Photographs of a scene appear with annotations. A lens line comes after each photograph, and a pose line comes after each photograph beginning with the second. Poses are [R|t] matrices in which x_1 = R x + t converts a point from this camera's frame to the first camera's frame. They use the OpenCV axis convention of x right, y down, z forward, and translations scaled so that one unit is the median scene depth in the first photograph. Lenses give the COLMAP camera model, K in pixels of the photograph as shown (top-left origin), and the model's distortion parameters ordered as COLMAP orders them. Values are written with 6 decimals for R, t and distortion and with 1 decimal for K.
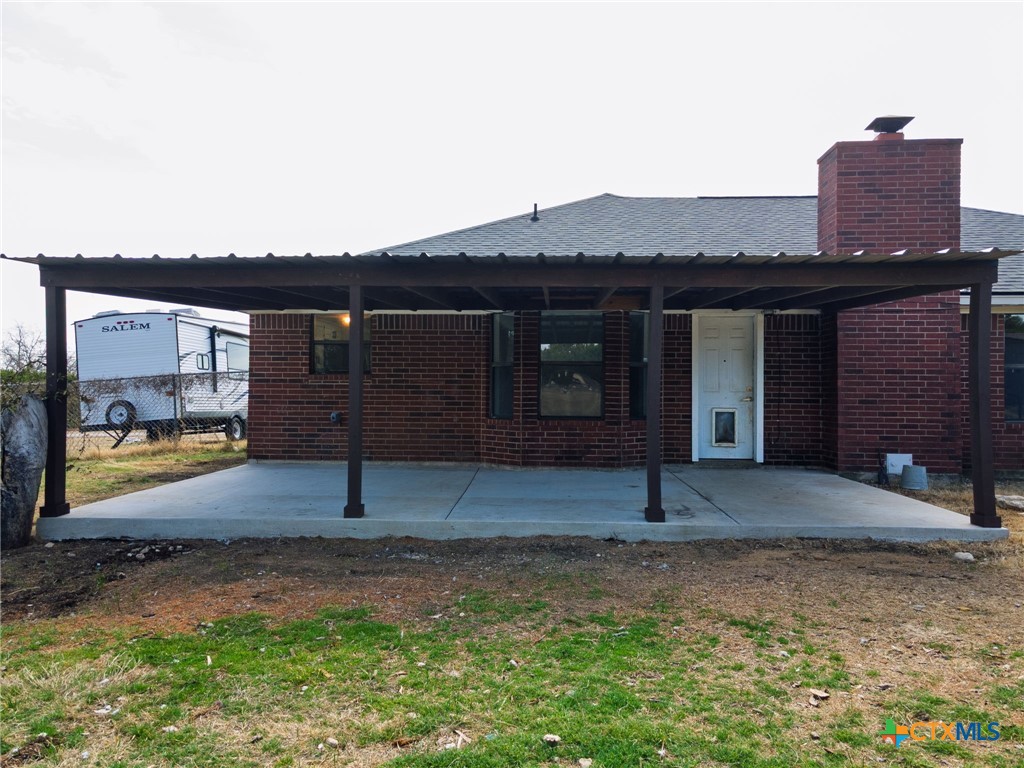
lens RADIAL K [[751.9, 0, 518.1], [0, 751.9, 386.2], [0, 0, 1]] dist [0.010495, 0.053898]
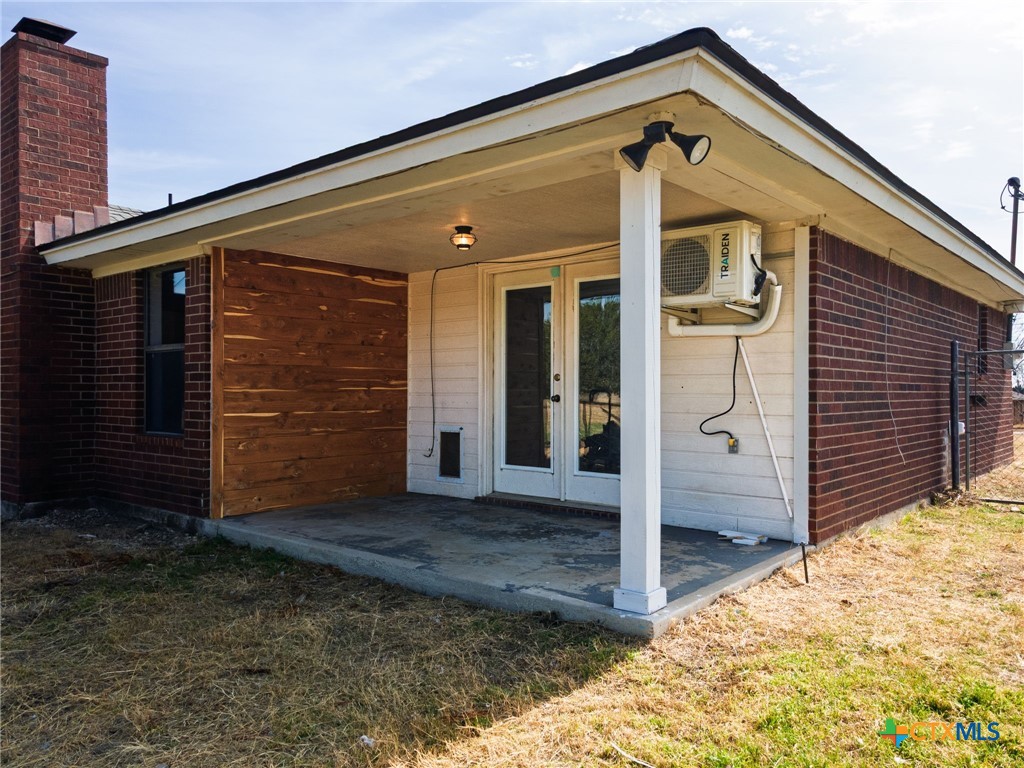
lens RADIAL K [[751.9, 0, 518.1], [0, 751.9, 386.2], [0, 0, 1]] dist [0.010495, 0.053898]
pose [[0.794046, -0.012869, -0.607721, 1.271016], [0.011659, 0.999914, -0.005941, 0.013468], [0.607745, -0.002368, 0.794128, 0.664489]]
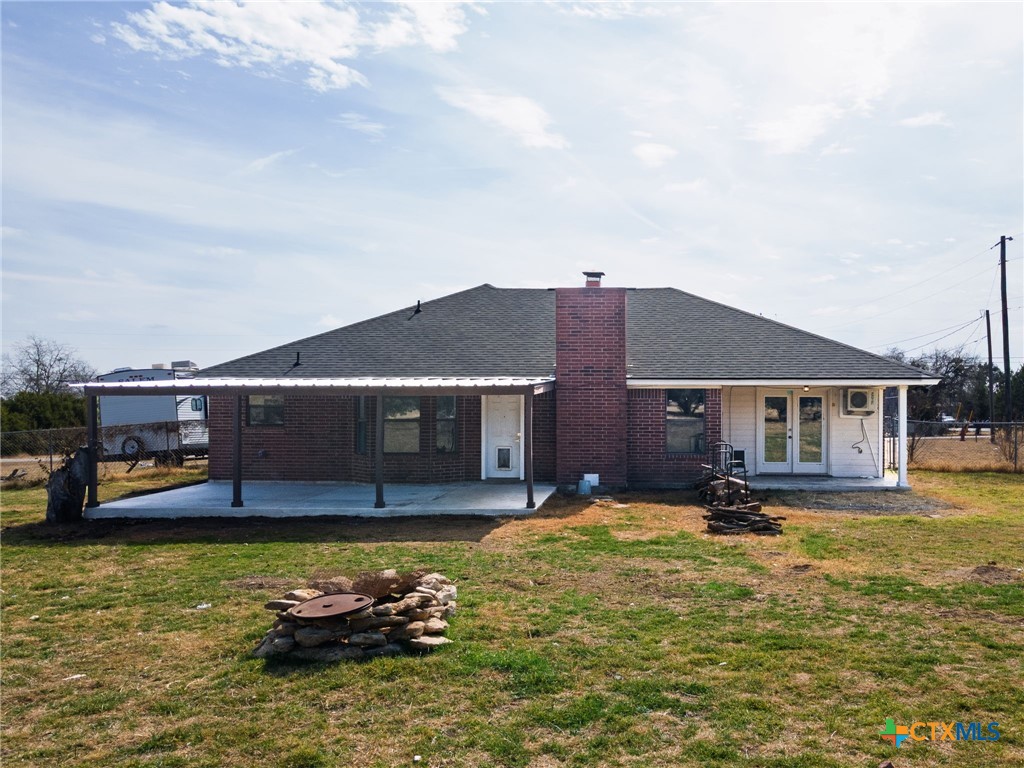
lens RADIAL K [[856.3, 0, 567.3], [0, 856.3, 413.9], [0, 0, 1]] dist [0.056446, 0.003125]
pose [[0.999507, -0.006044, -0.030799, 0.471804], [0.006636, 0.999794, 0.019159, -0.074845], [0.030677, -0.019354, 0.999342, -0.826508]]
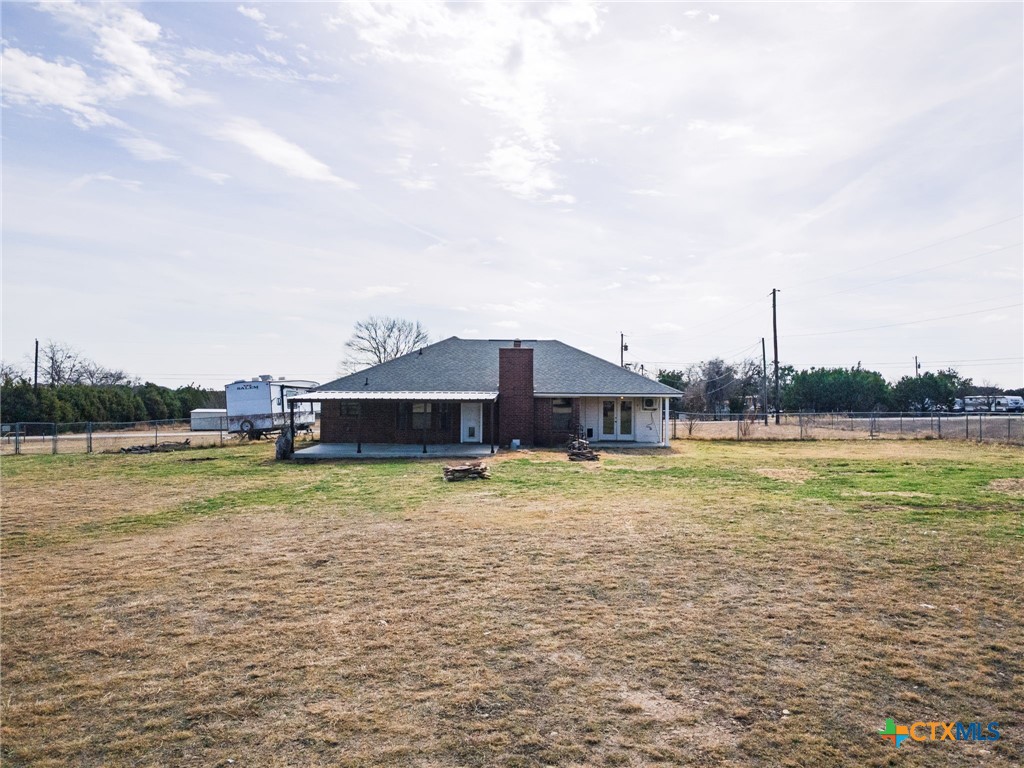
lens RADIAL K [[751.9, 0, 518.1], [0, 751.9, 386.2], [0, 0, 1]] dist [0.010495, 0.053898]
pose [[0.999336, -0.000557, 0.036424, 0.359557], [0.000517, 0.999999, 0.001118, -0.144273], [-0.036425, -0.001099, 0.999336, -2.209174]]
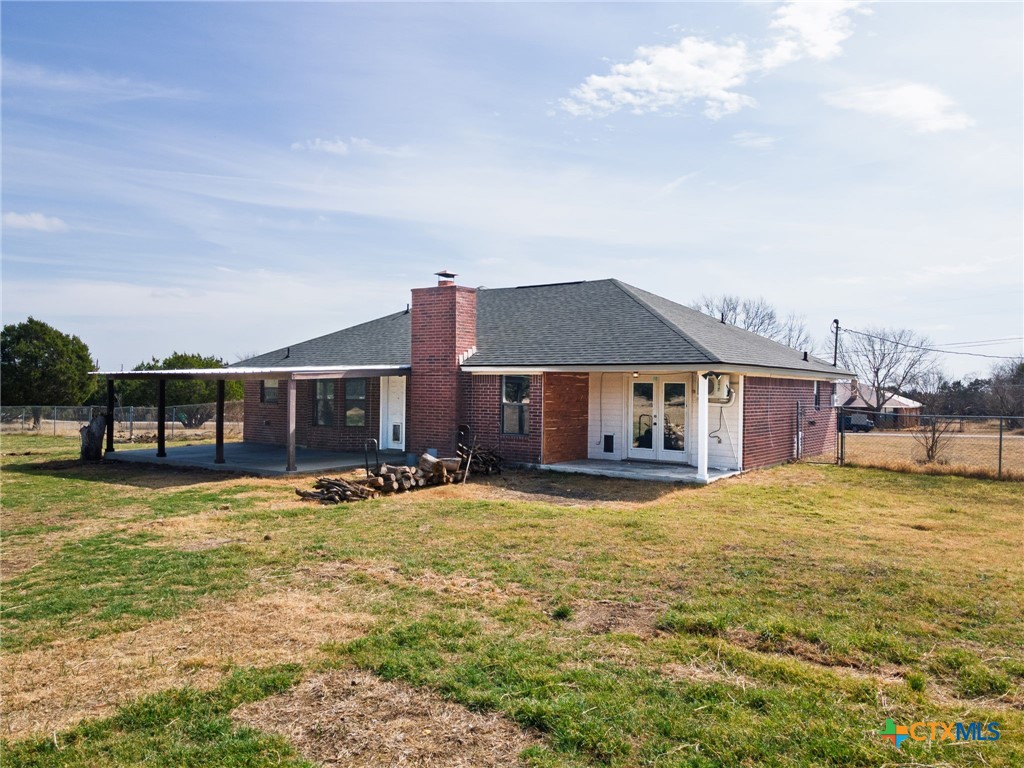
lens RADIAL K [[751.9, 0, 518.1], [0, 751.9, 386.2], [0, 0, 1]] dist [0.010495, 0.053898]
pose [[0.833457, 0.000536, -0.552584, 1.609748], [0.000895, 0.999997, 0.002320, -0.069757], [0.552584, -0.002428, 0.833454, -0.430159]]
